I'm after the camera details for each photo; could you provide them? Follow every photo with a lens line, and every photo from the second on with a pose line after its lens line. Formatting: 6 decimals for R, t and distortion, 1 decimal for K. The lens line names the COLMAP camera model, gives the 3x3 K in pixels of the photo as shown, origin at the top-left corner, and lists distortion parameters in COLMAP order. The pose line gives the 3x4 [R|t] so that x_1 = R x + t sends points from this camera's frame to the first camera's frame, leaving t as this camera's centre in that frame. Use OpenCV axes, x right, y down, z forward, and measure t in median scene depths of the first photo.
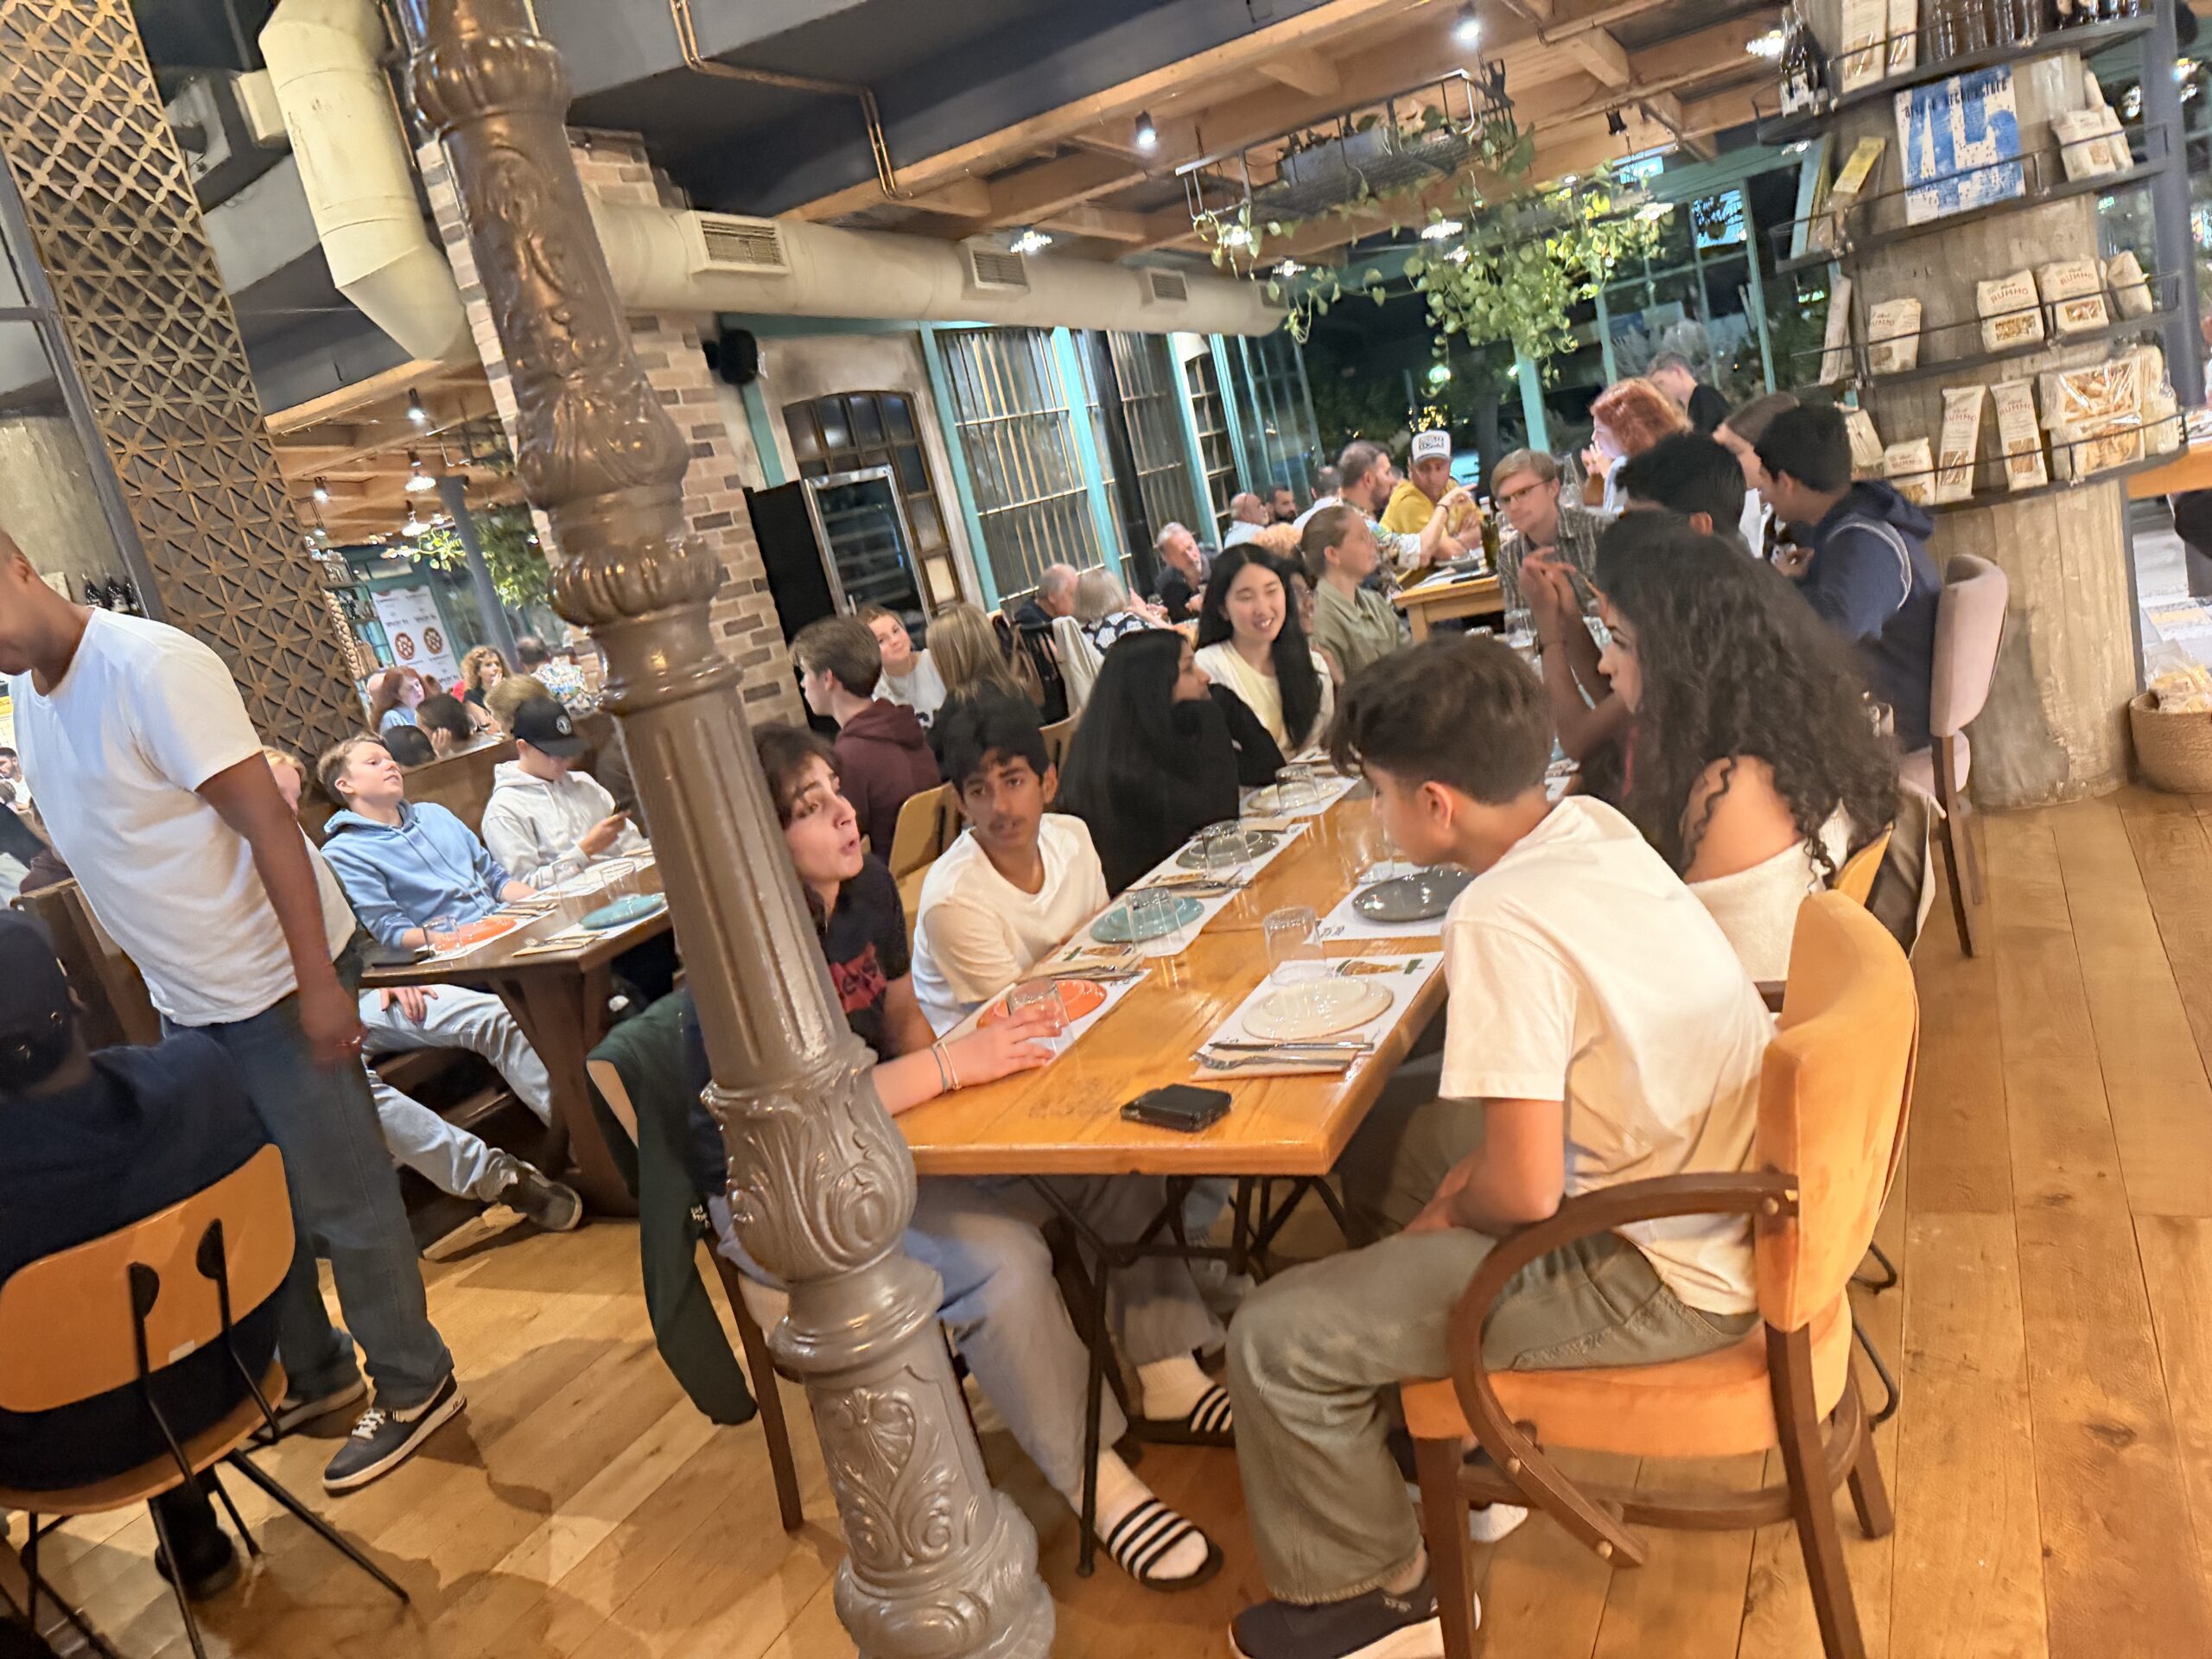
lens RADIAL K [[1632.8, 0, 1106.0], [0, 1632.8, 829.5], [0, 0, 1]] dist [0.002800, -0.004088]
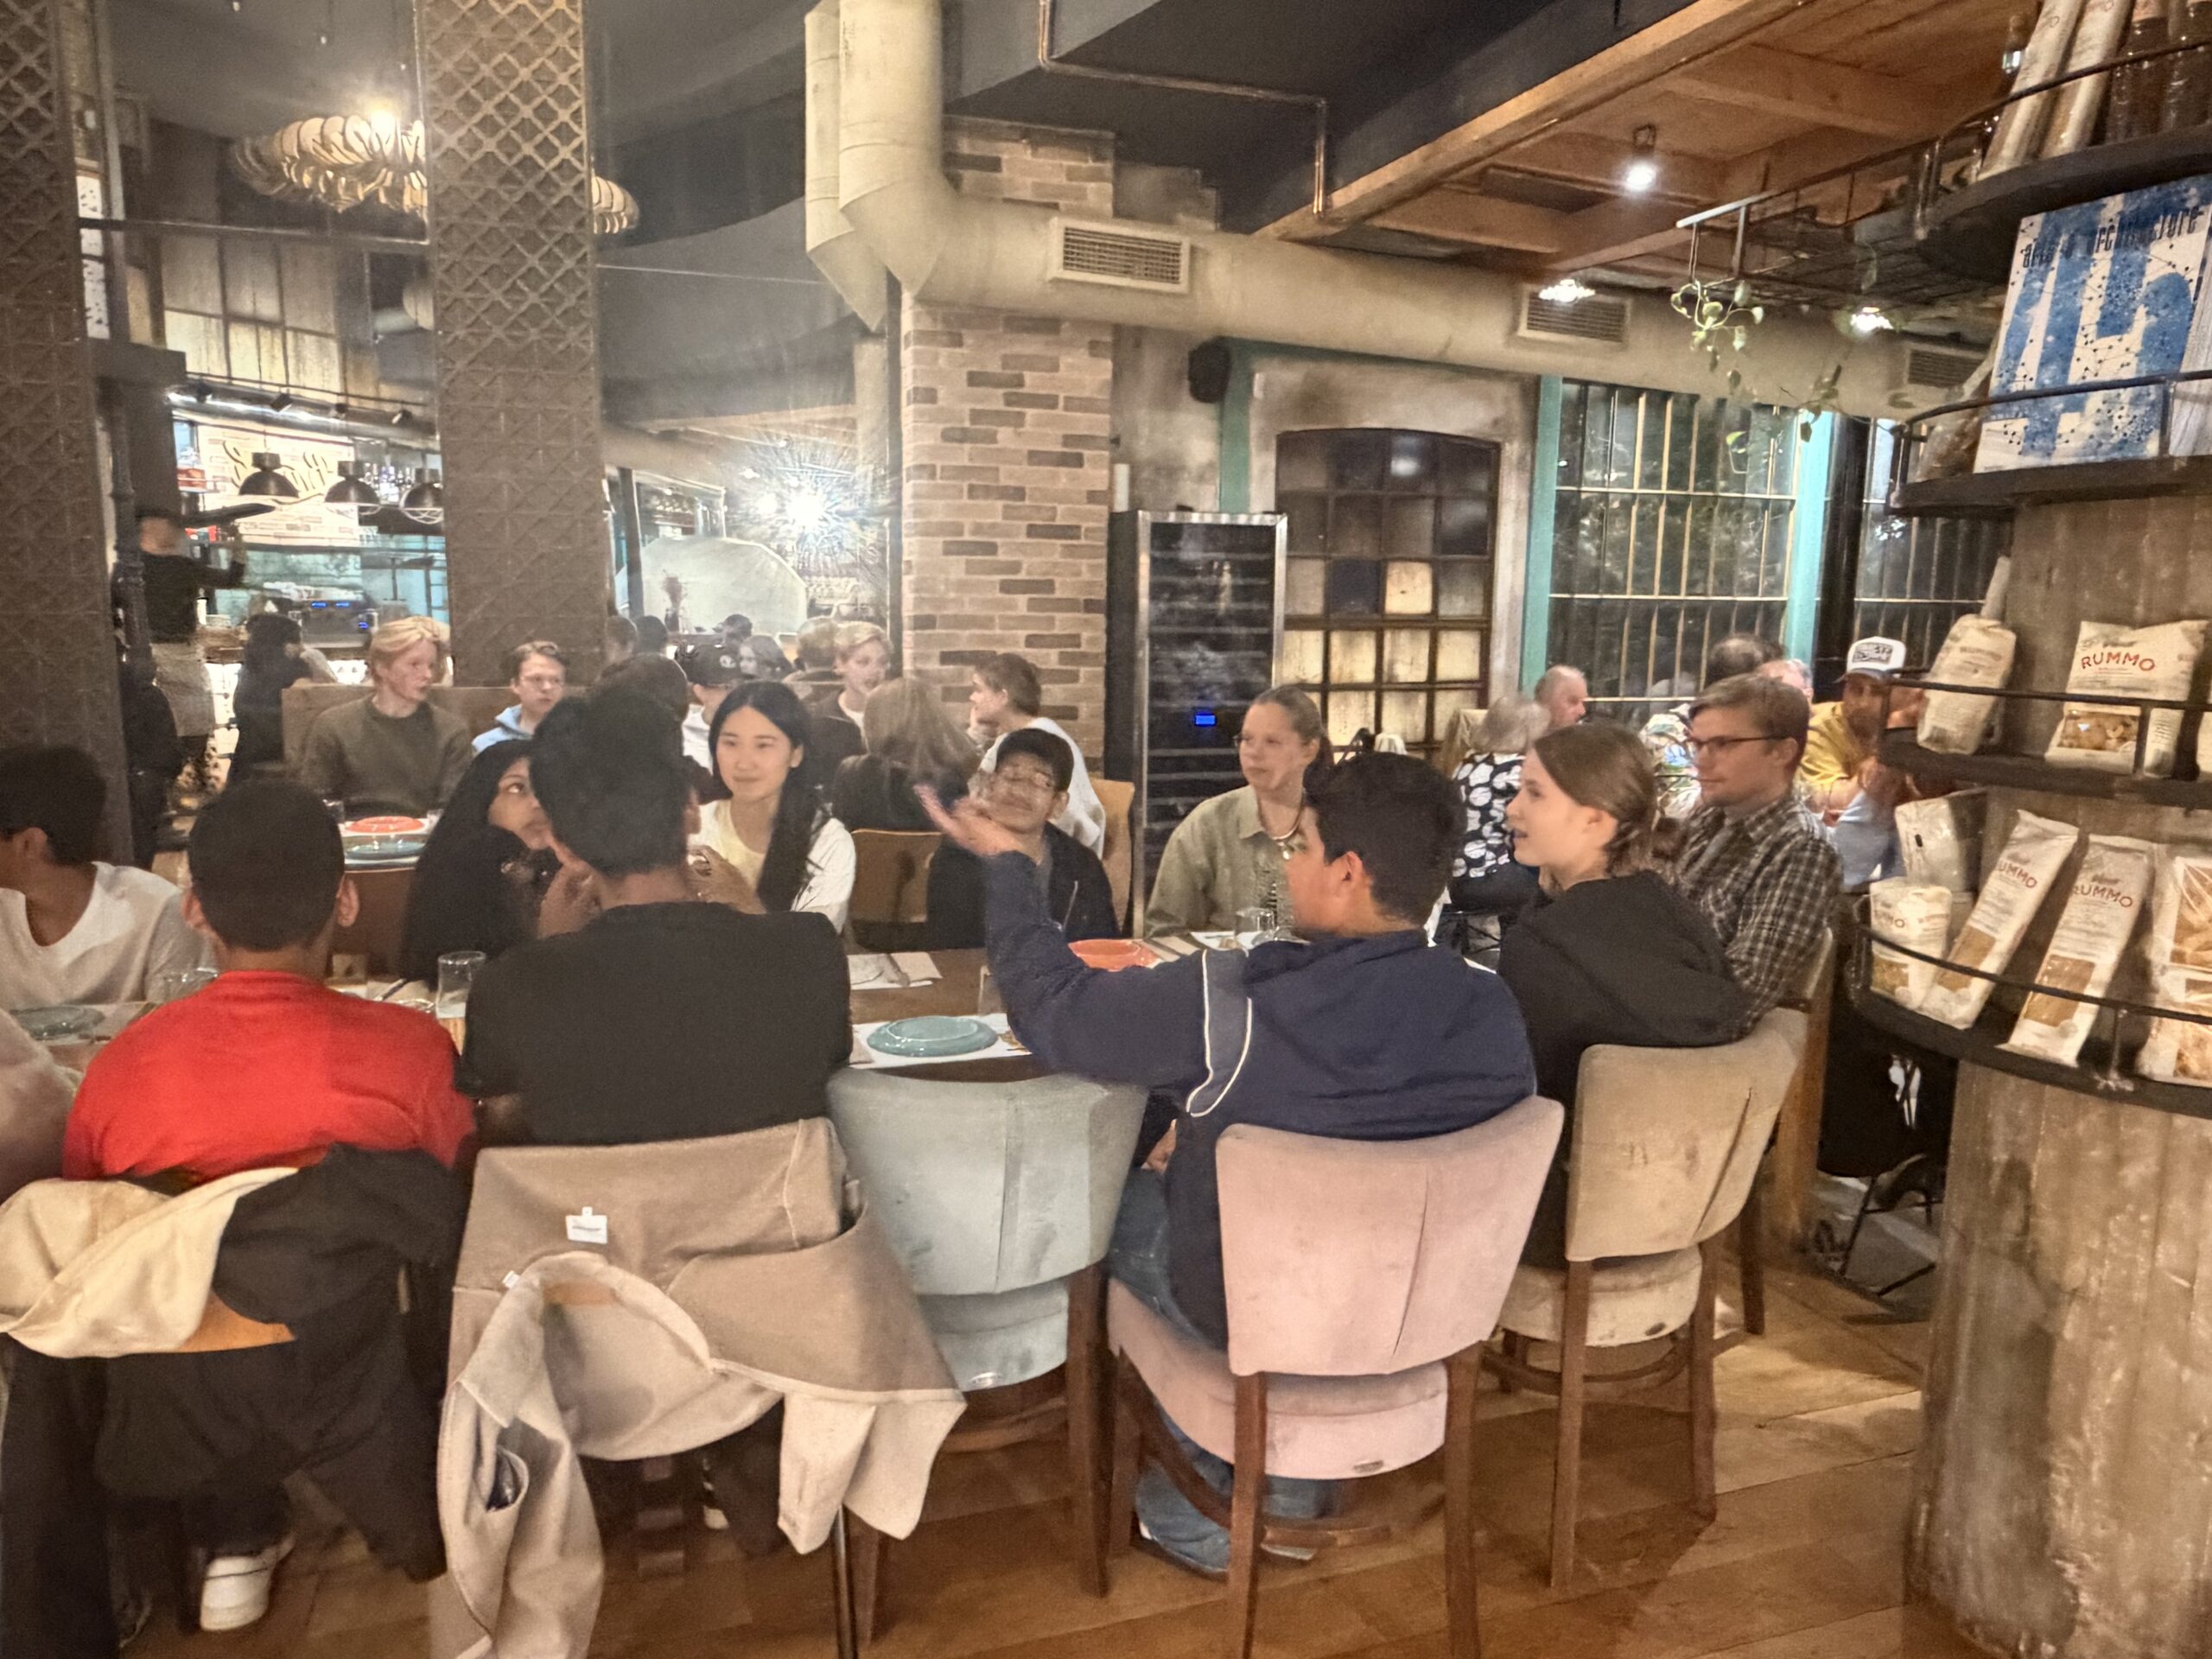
lens RADIAL K [[1573.9, 0, 1058.8], [0, 1573.9, 836.3], [0, 0, 1]] dist [0.000346, -0.001139]
pose [[0.684122, 0.346171, -0.641983, 0.484451], [-0.323039, 0.932962, 0.158830, -0.188772], [0.653928, 0.098727, 0.750087, 0.345116]]
